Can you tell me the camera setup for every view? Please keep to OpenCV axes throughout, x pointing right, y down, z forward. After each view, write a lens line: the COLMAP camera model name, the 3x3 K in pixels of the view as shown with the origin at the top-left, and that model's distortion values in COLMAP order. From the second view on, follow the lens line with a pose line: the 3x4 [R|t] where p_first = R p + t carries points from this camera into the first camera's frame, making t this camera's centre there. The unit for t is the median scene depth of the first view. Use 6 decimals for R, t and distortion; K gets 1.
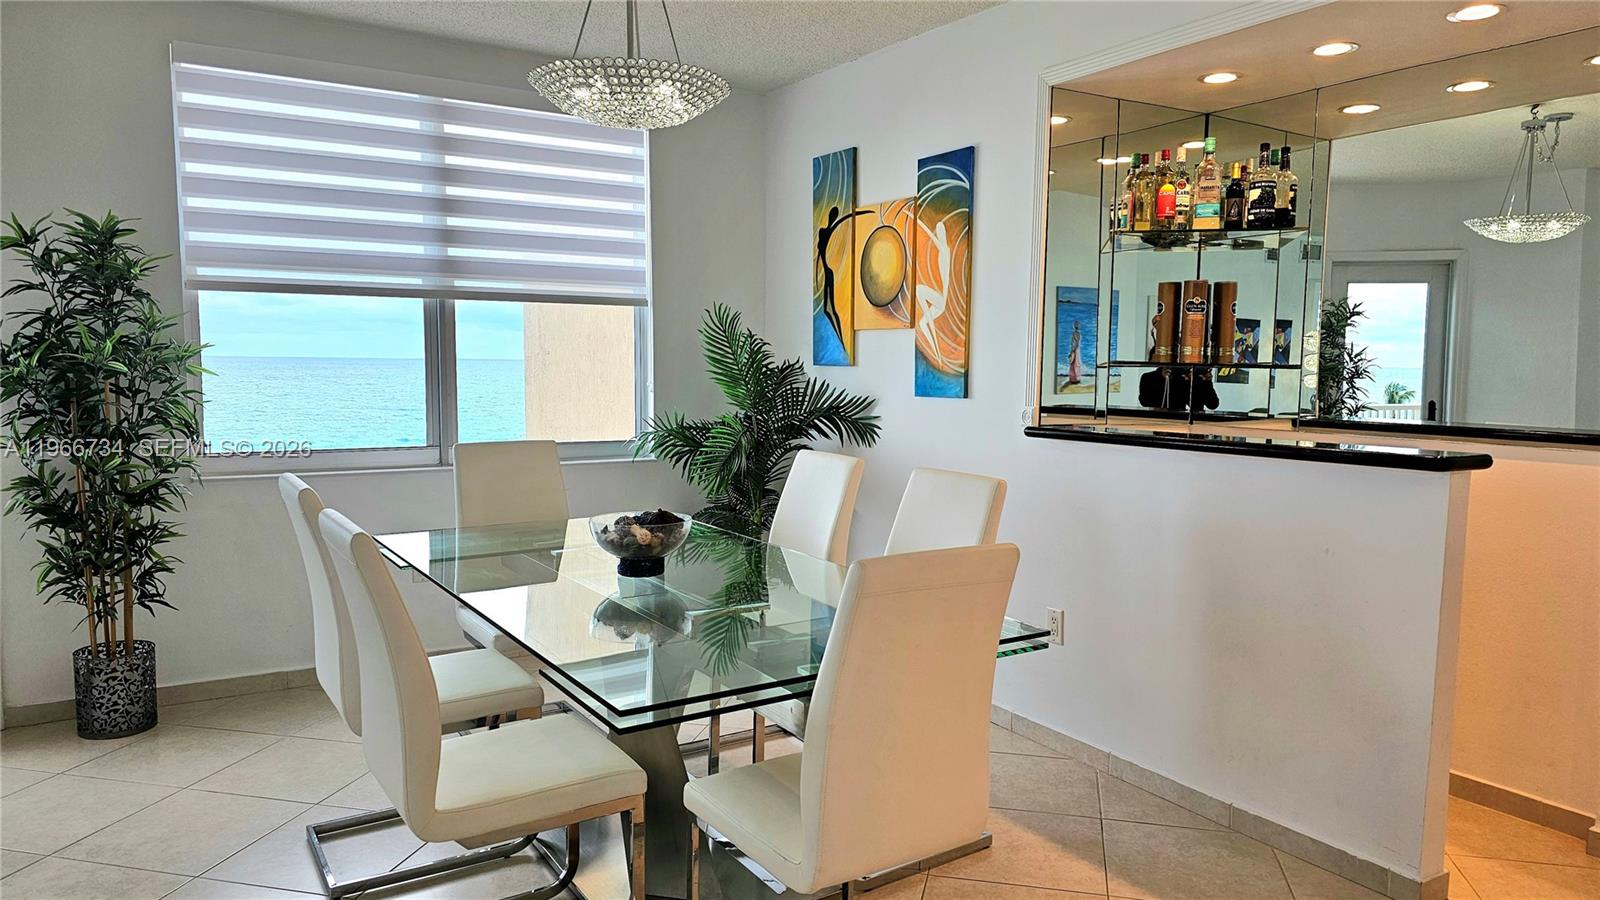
lens RADIAL K [[1088.2, 0, 800.5], [0, 1088.2, 460.3], [0, 0, 1]] dist [0.043708, -0.035218]
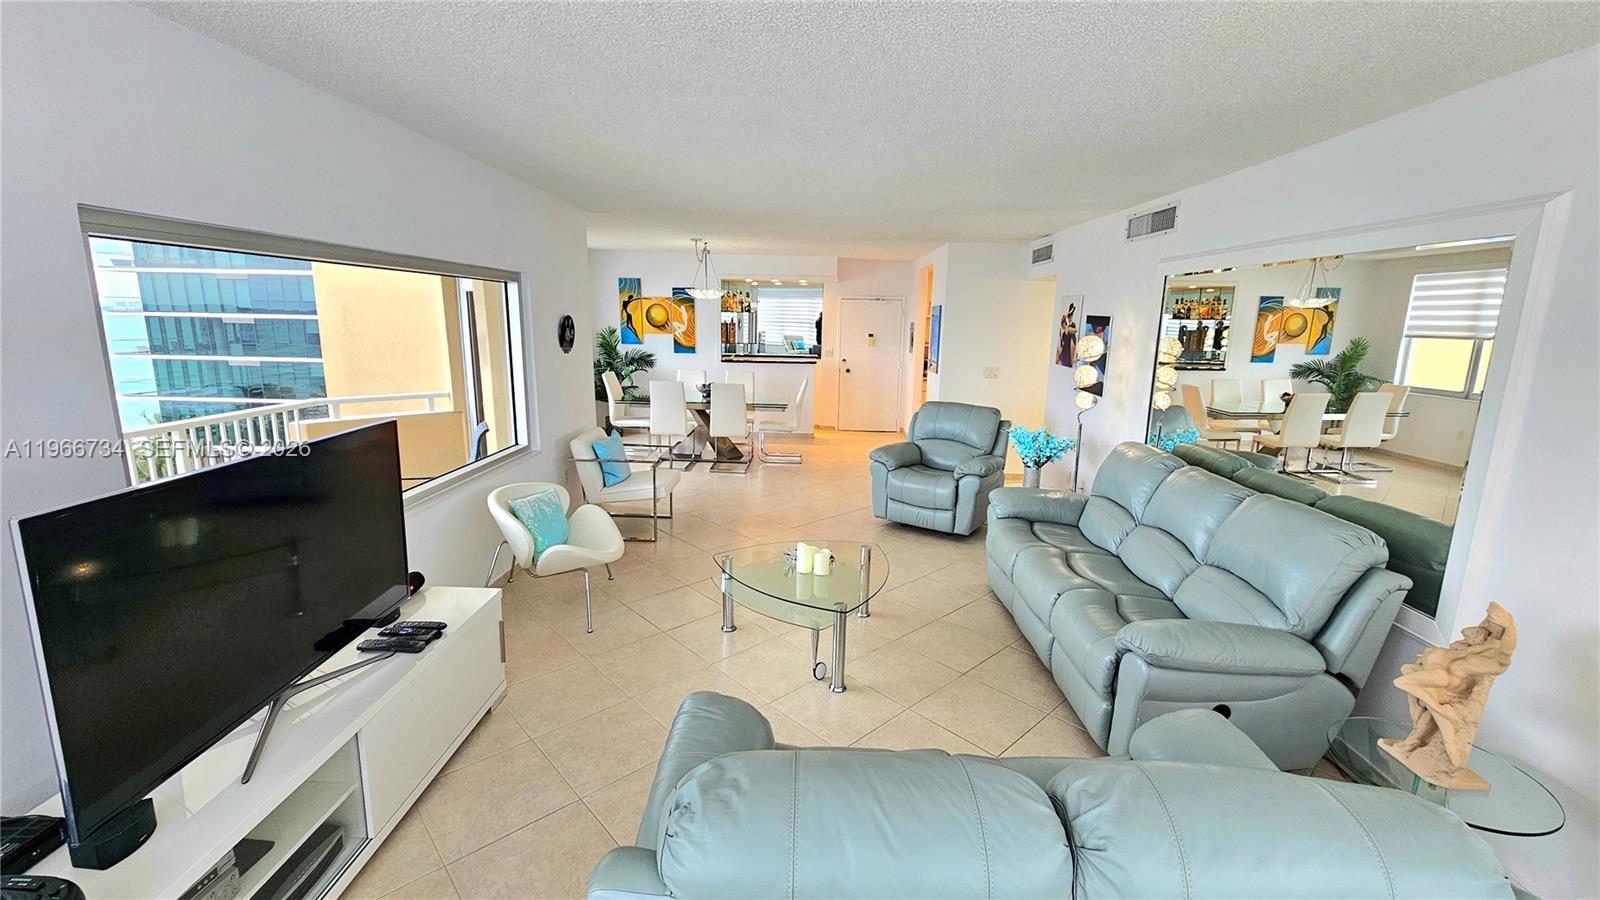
lens RADIAL K [[650.4, 0, 798.0], [0, 650.4, 442.8], [0, 0, 1]] dist [0.001213, -0.001539]
pose [[0.541020, -0.158291, 0.825979, -1.468968], [0.064330, 0.987039, 0.147021, -0.053243], [-0.838546, -0.026406, 0.544191, -0.523158]]
